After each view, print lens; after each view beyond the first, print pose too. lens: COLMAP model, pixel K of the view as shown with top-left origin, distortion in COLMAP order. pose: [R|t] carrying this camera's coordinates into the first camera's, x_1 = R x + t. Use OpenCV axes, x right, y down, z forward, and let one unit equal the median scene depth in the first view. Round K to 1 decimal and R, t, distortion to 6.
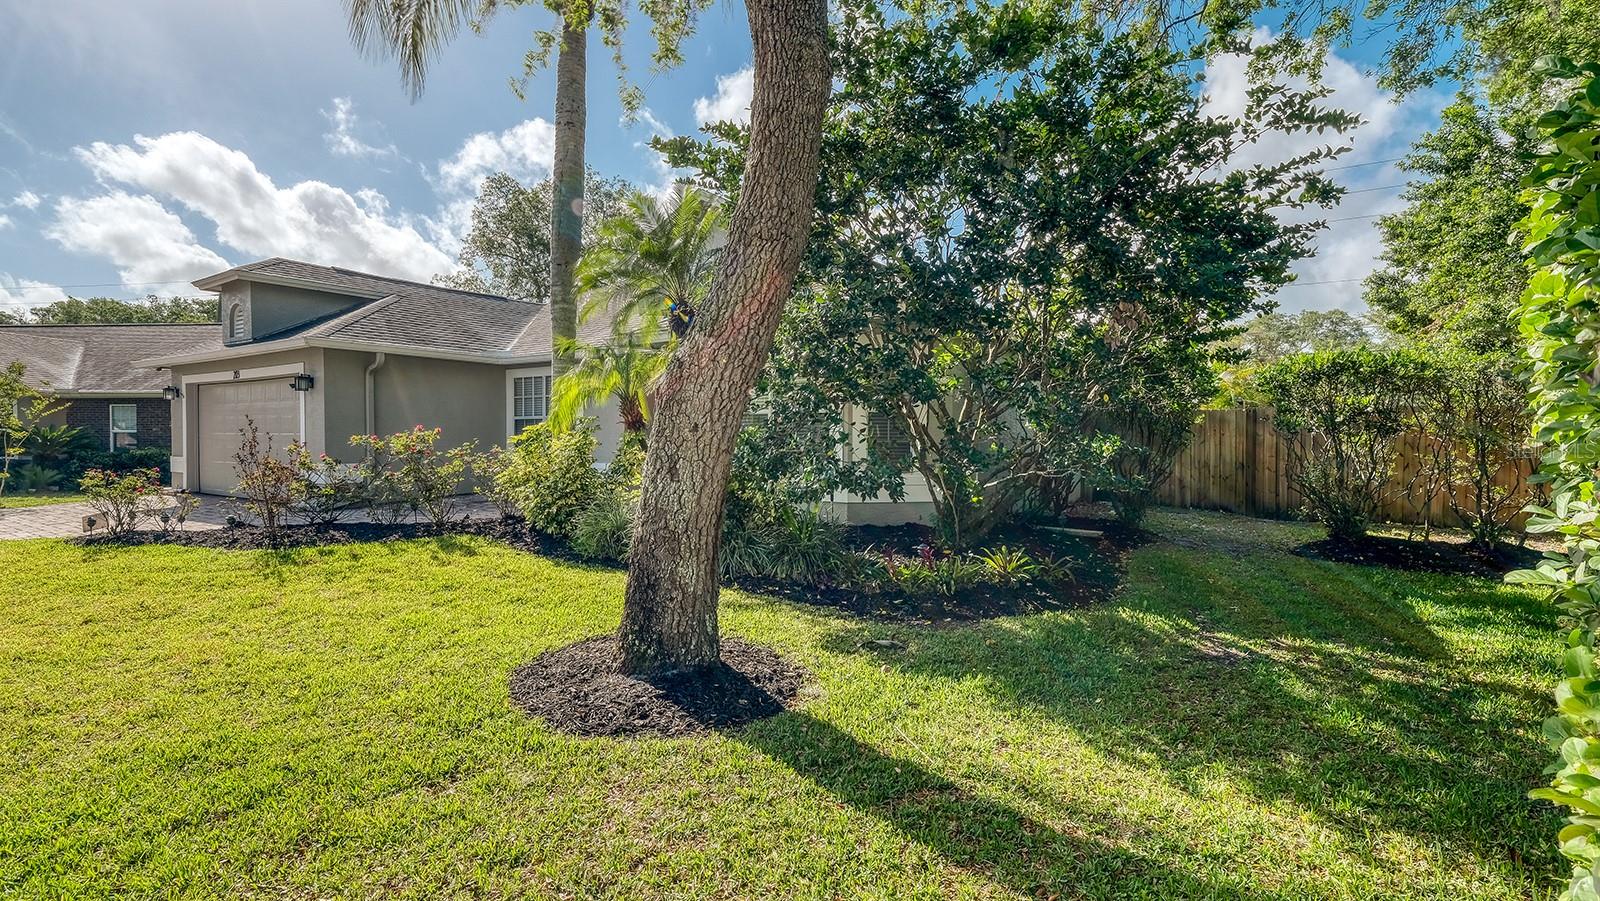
lens RADIAL K [[745.9, 0, 805.8], [0, 745.9, 458.2], [0, 0, 1]] dist [-0.003423, -0.000287]
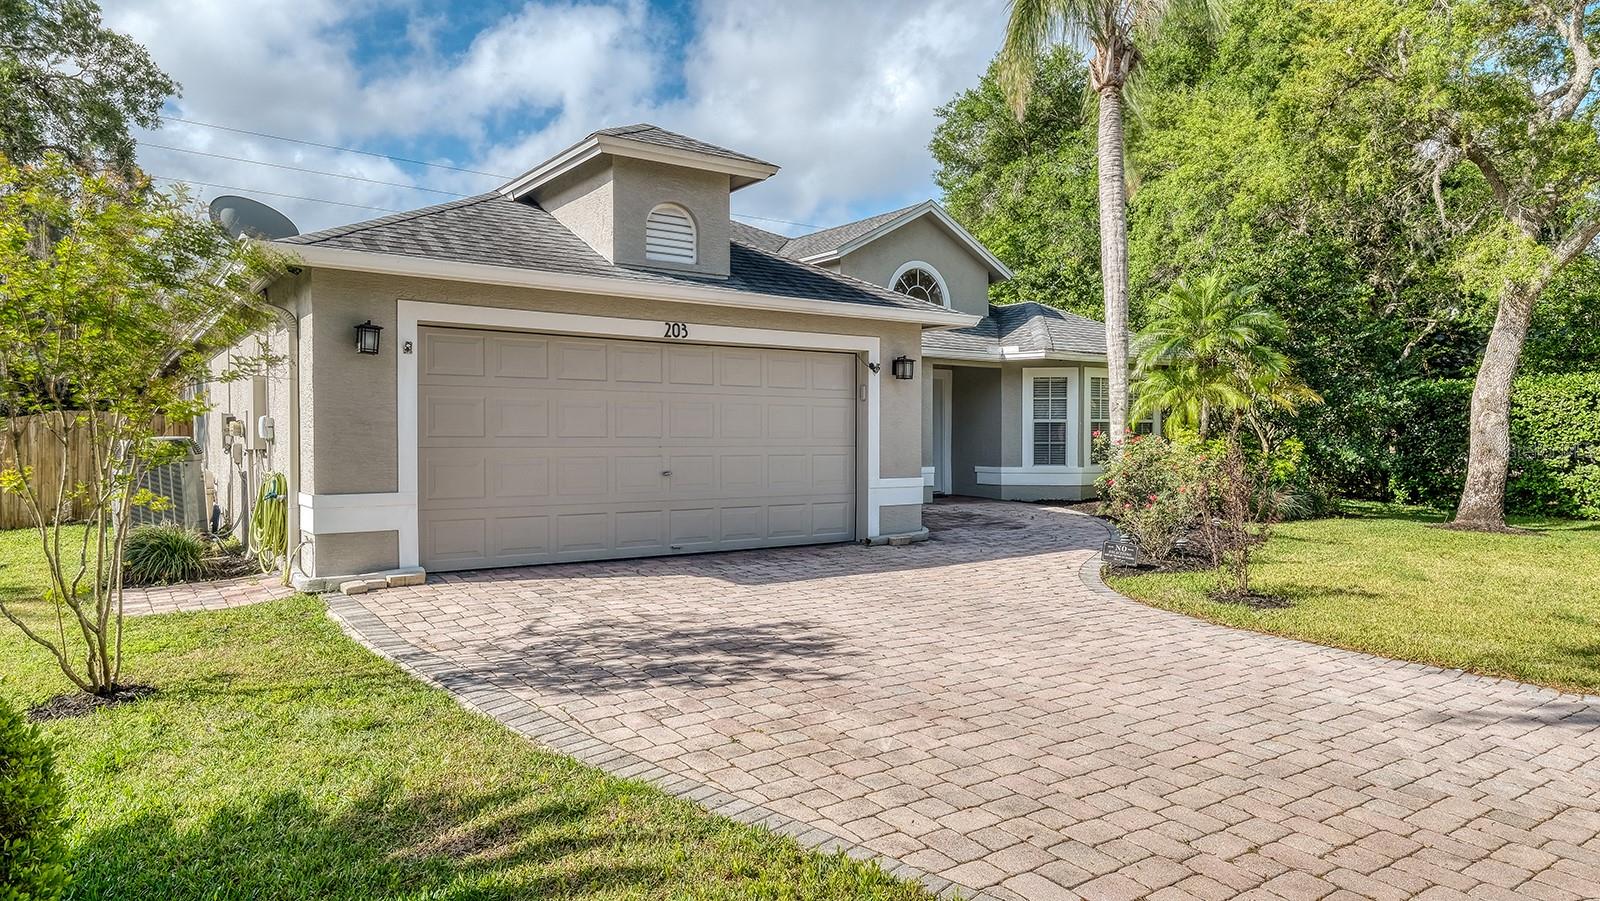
lens RADIAL K [[992.9, 0, 796.3], [0, 992.9, 435.7], [0, 0, 1]] dist [-0.001830, -0.000023]
pose [[0.353805, -0.000615, 0.935319, -1.596915], [0.025584, 0.999632, -0.009021, -0.028071], [-0.934969, 0.027121, 0.353690, 0.735448]]
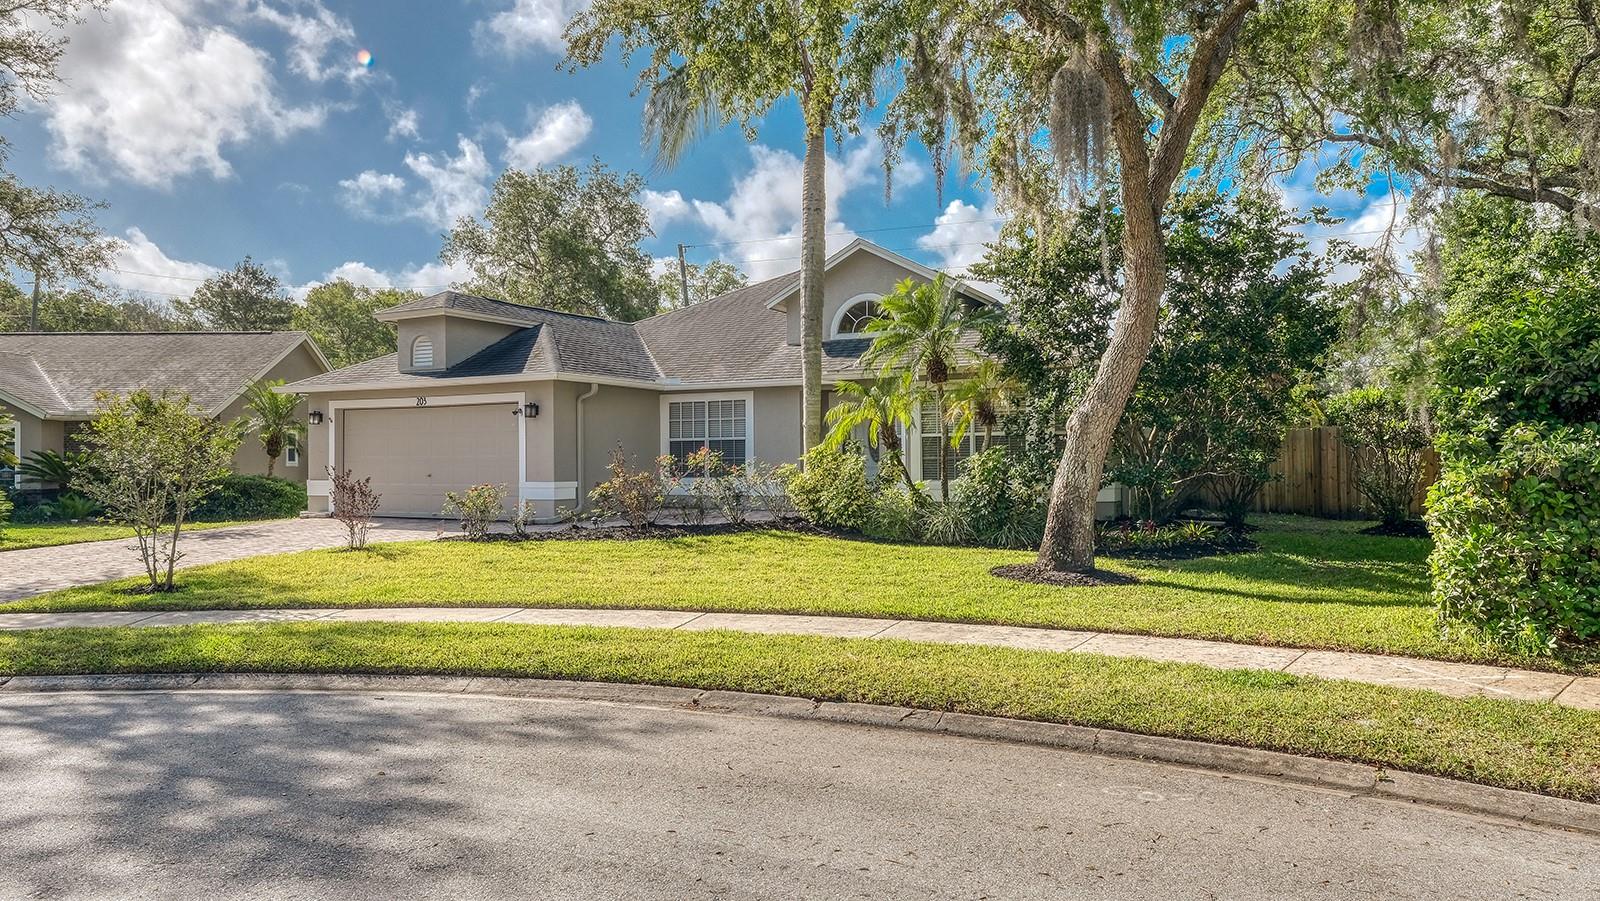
lens RADIAL K [[1035.7, 0, 791.8], [0, 1035.7, 451.4], [0, 0, 1]] dist [-0.001086, 0.000089]
pose [[0.994934, -0.007989, 0.100209, -0.430558], [0.011762, 0.999242, -0.037113, 0.024221], [-0.099836, 0.038104, 0.994274, -0.600036]]
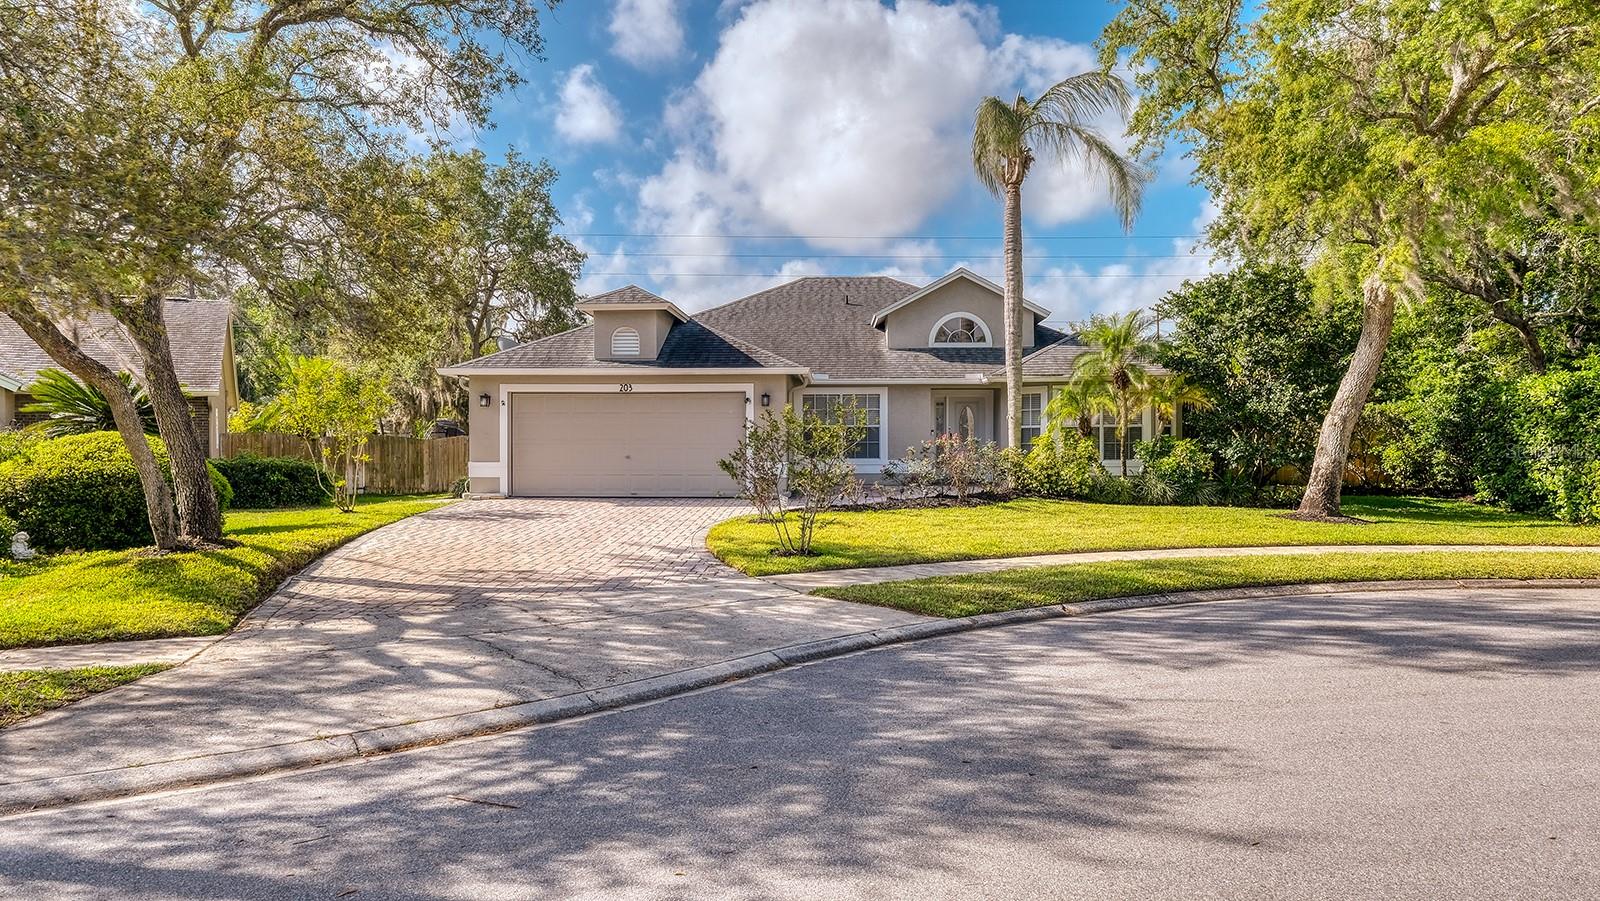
lens RADIAL K [[992.9, 0, 802.8], [0, 992.9, 446.9], [0, 0, 1]] dist [-0.001830, -0.000023]
pose [[0.853207, -0.005558, 0.521543, -1.493076], [0.018242, 0.999649, -0.019189, 0.014883], [-0.521253, 0.025886, 0.853009, -0.500768]]
